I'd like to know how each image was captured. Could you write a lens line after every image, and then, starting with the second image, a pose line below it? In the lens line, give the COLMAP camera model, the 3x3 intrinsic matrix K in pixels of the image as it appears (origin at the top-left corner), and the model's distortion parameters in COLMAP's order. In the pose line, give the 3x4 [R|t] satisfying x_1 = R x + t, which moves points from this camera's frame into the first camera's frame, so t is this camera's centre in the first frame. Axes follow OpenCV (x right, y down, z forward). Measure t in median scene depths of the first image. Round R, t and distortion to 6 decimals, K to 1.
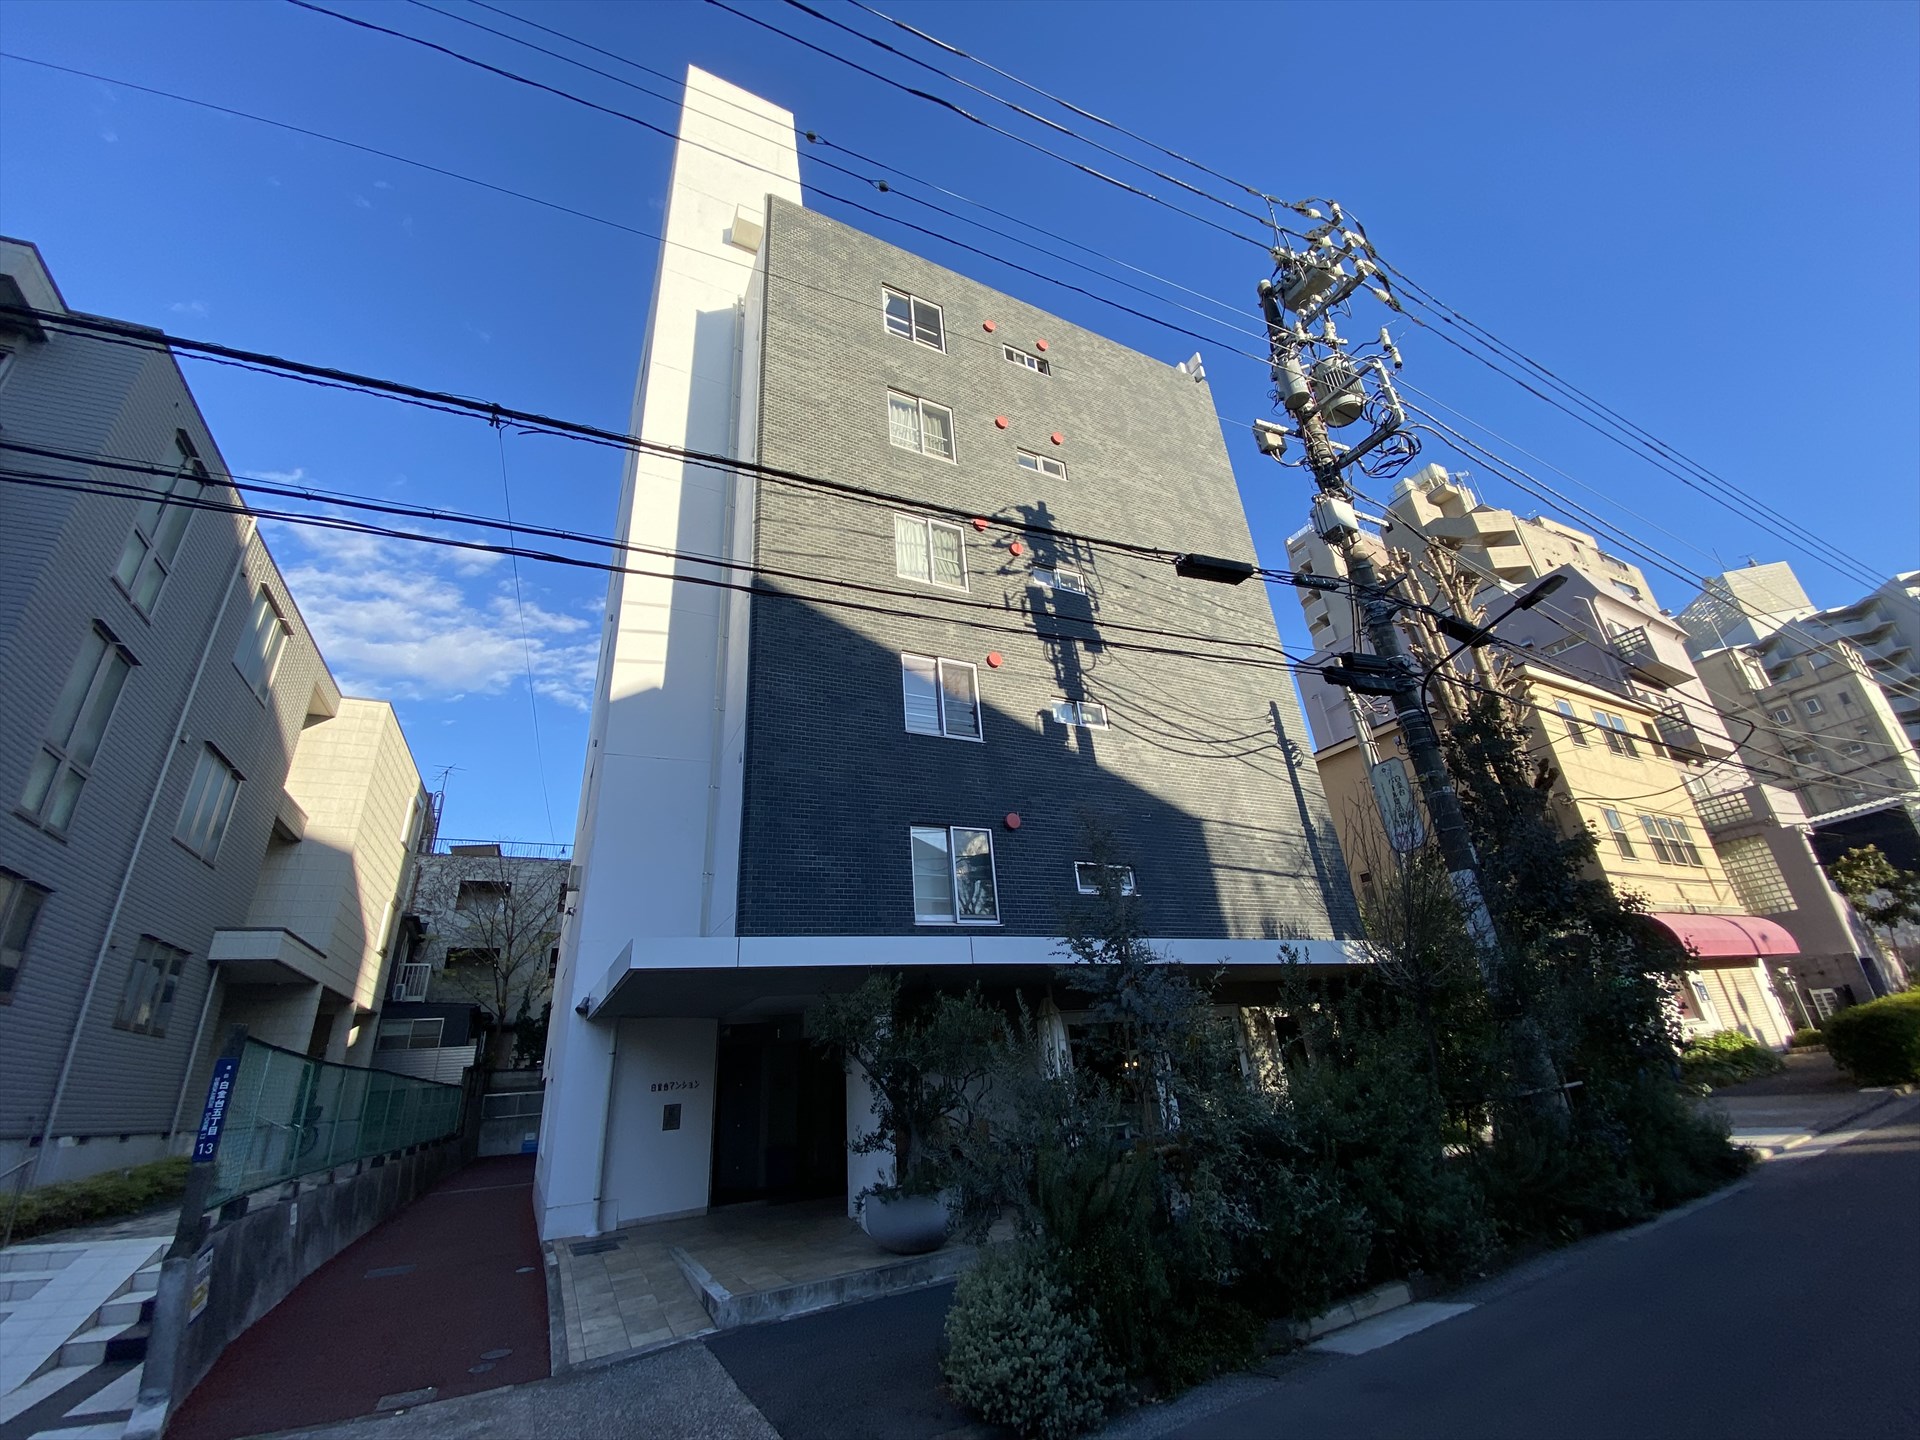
lens RADIAL K [[772.3, 0, 960.0], [0, 772.3, 720.0], [0, 0, 1]] dist [0.012247, -0.016330]
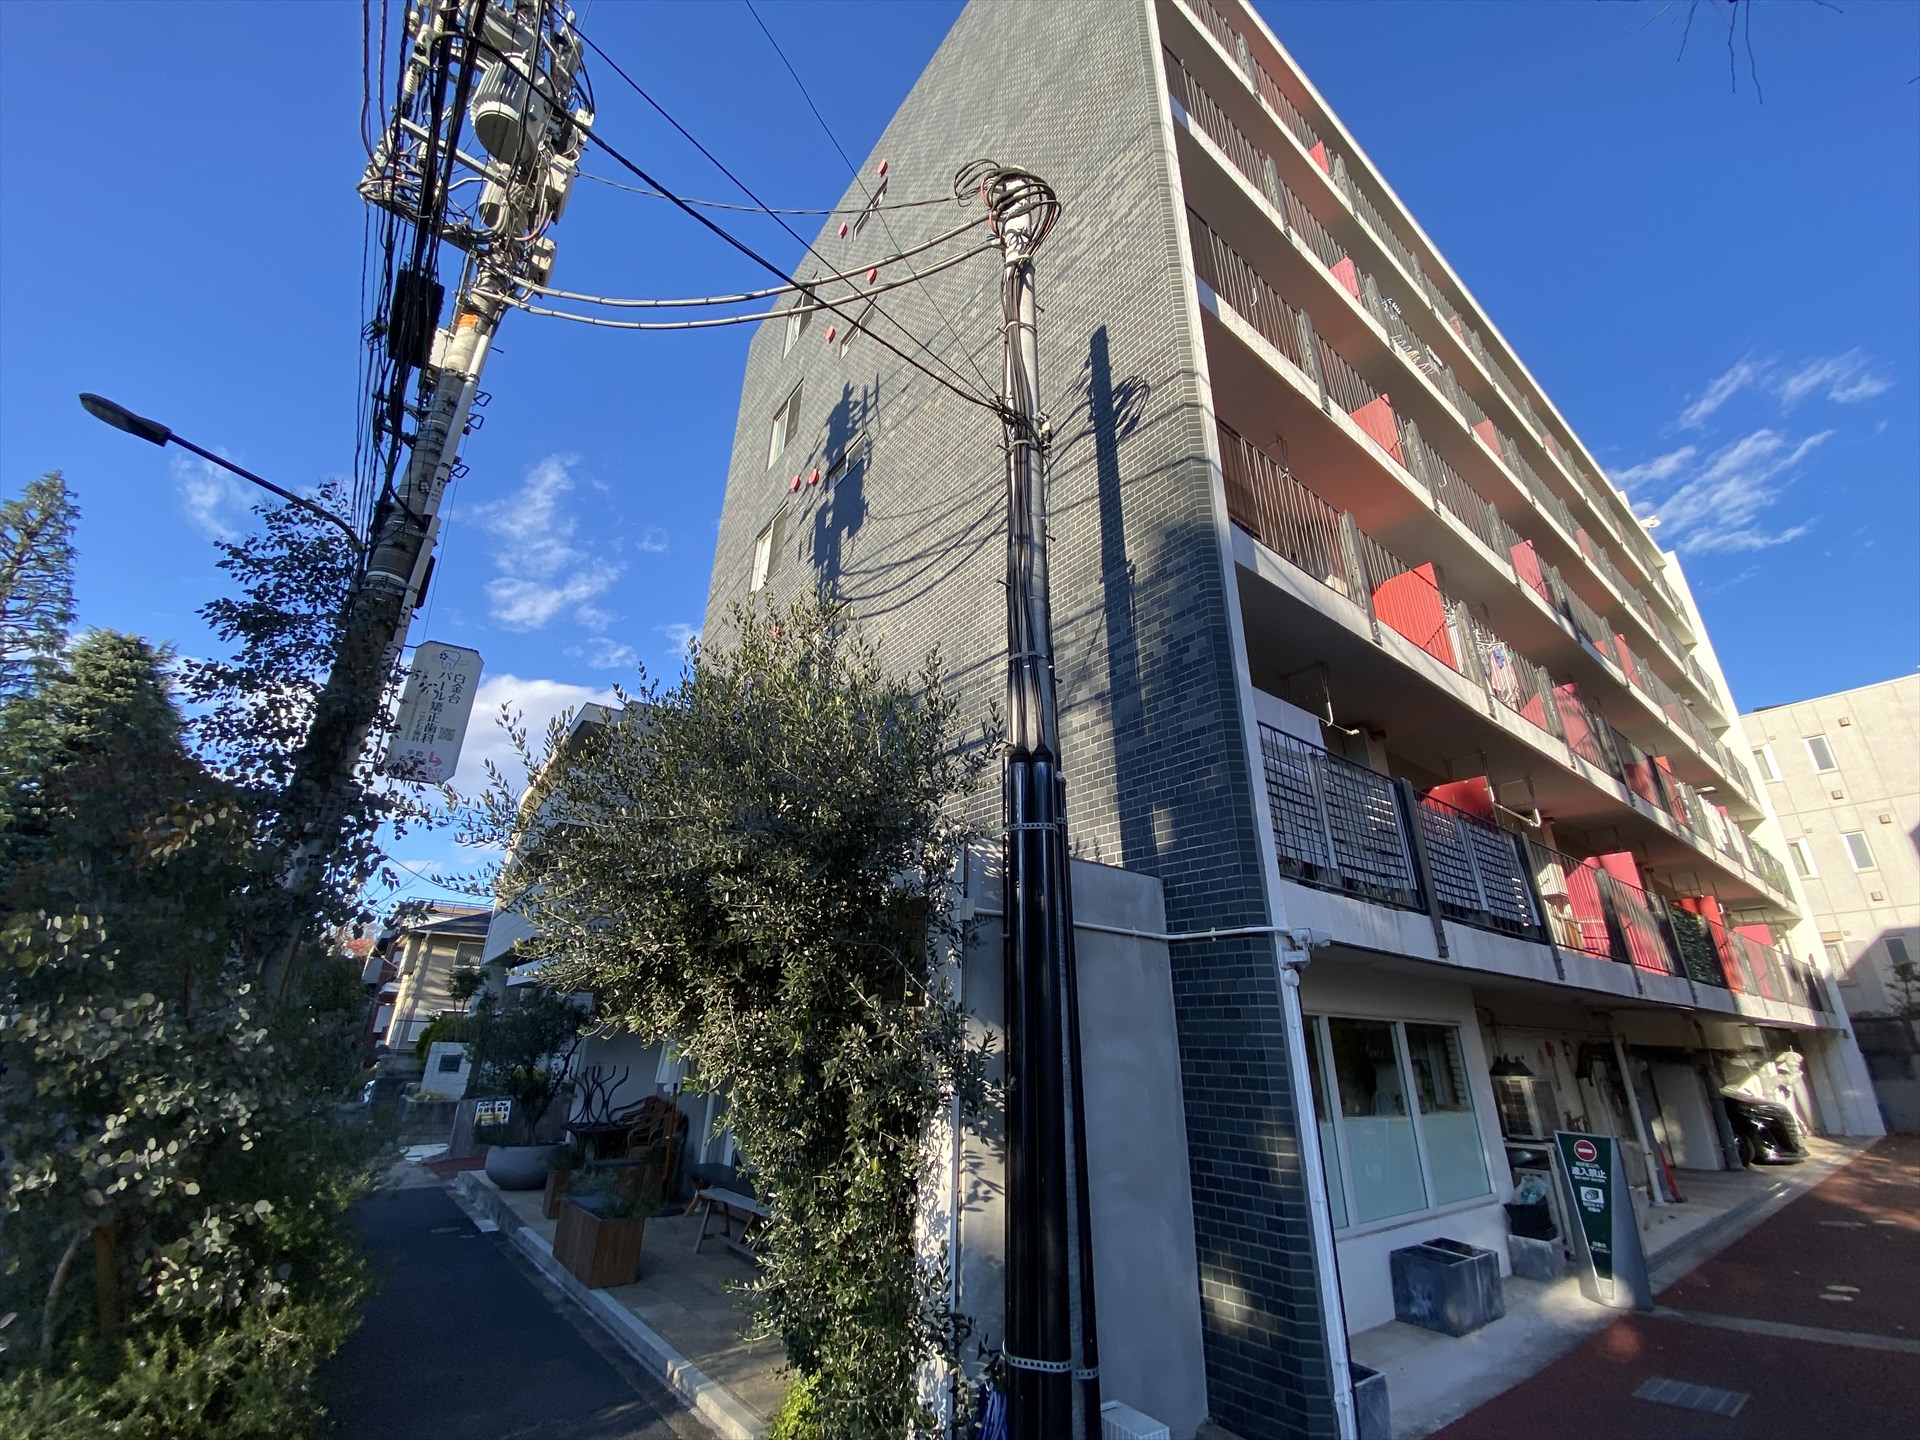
lens RADIAL K [[772.3, 0, 960.0], [0, 772.3, 720.0], [0, 0, 1]] dist [0.012247, -0.016330]
pose [[0.180876, -0.304546, -0.935166, 0.816834], [0.382001, 0.897951, -0.218541, 0.272676], [0.906289, -0.317705, 0.278754, 0.801396]]
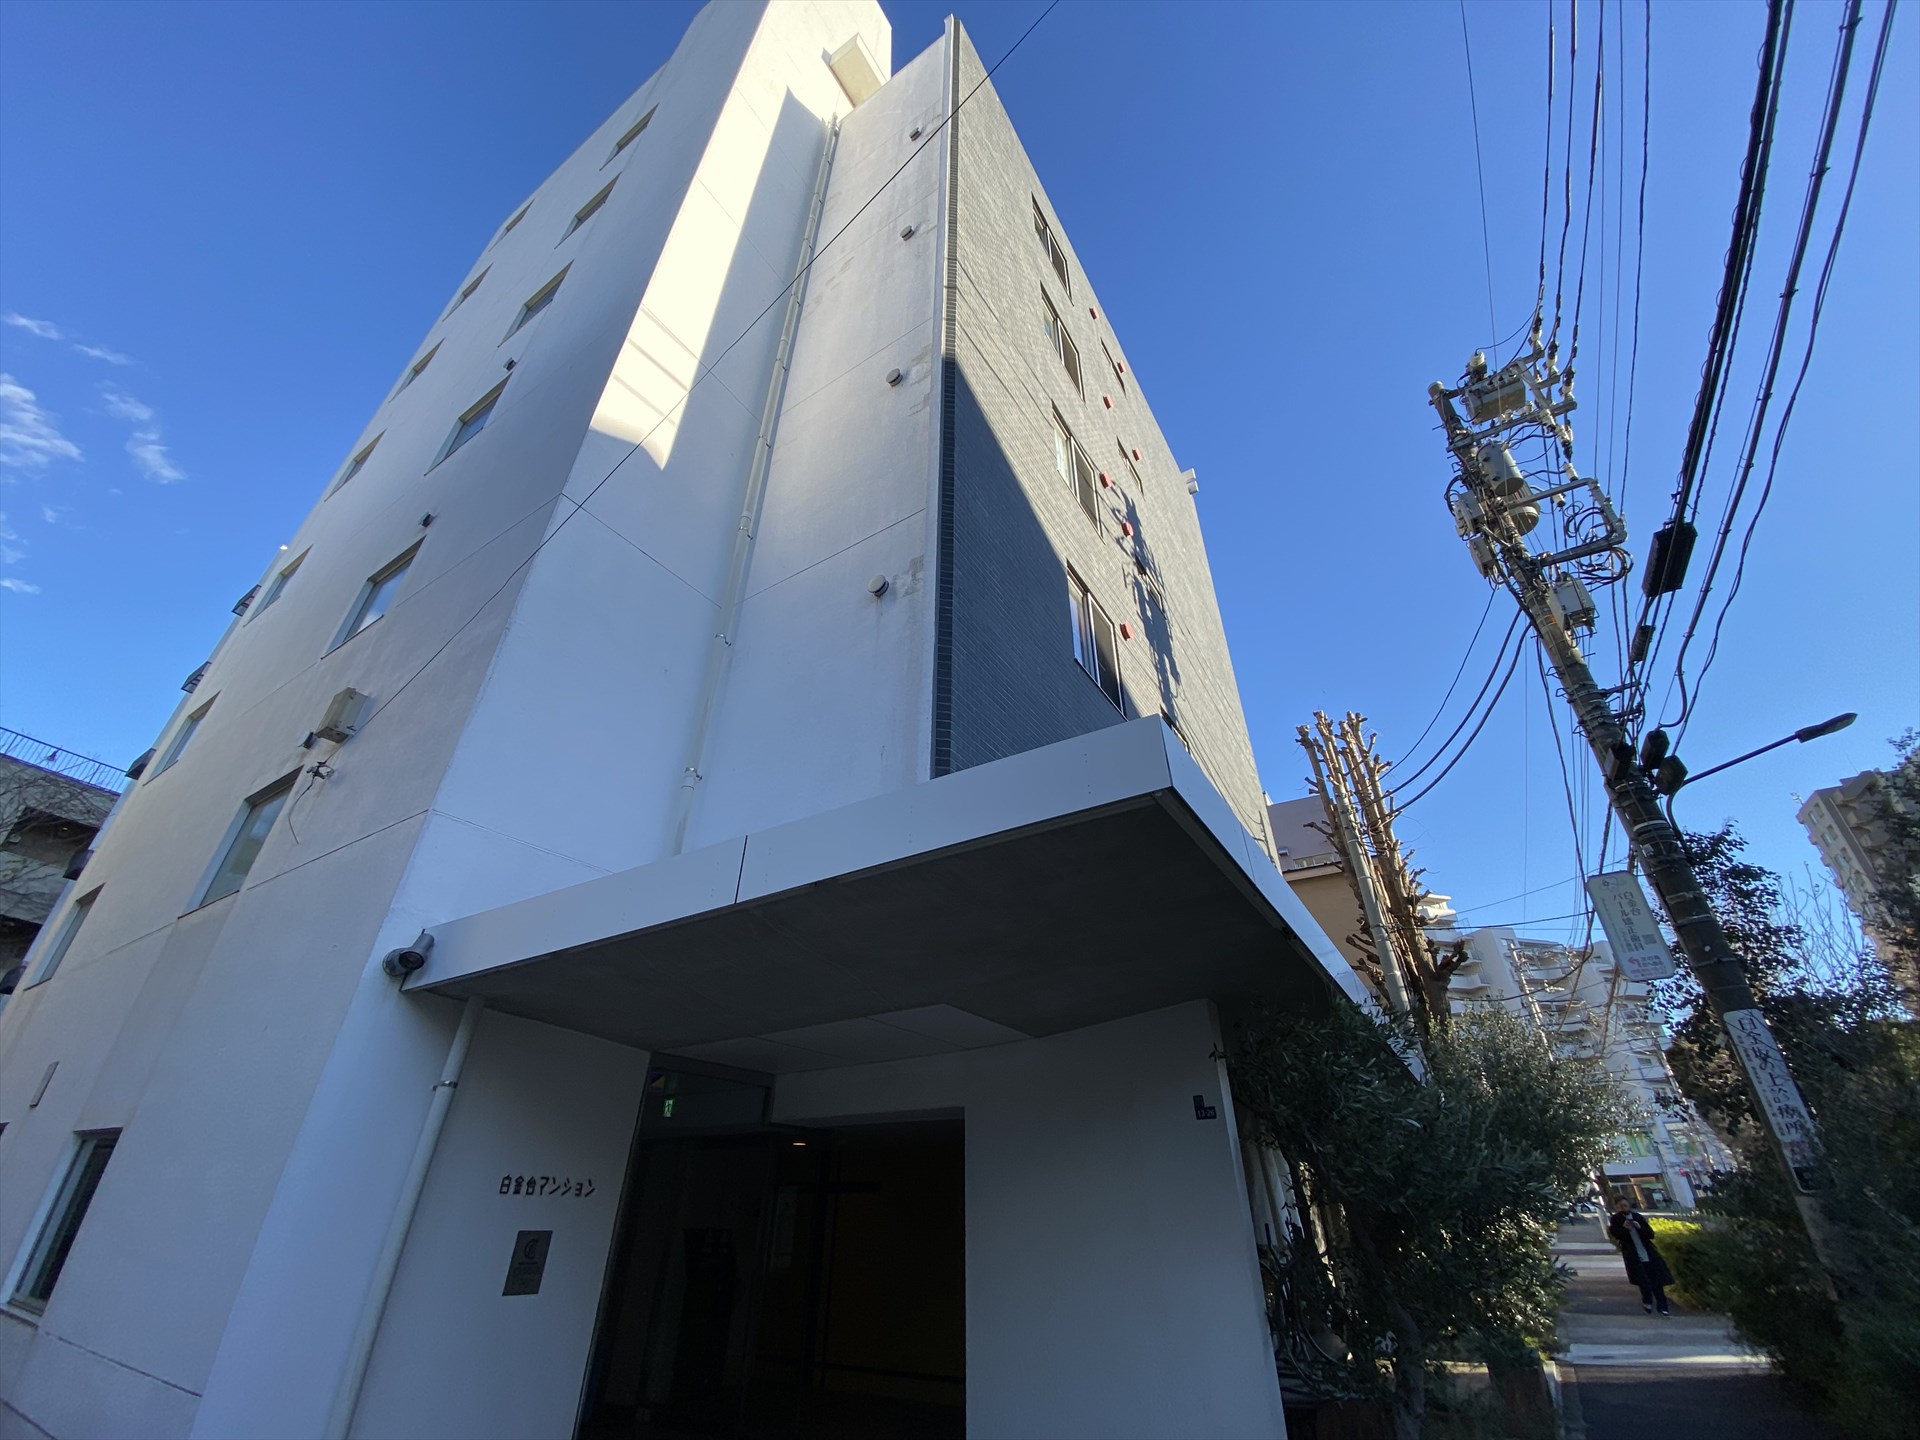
lens RADIAL K [[772.3, 0, 960.0], [0, 772.3, 720.0], [0, 0, 1]] dist [0.012247, -0.016330]
pose [[0.862354, 0.337995, 0.376968, -0.308226], [-0.270739, 0.936994, -0.220777, 0.188998], [-0.427838, 0.088328, 0.899529, 0.353108]]
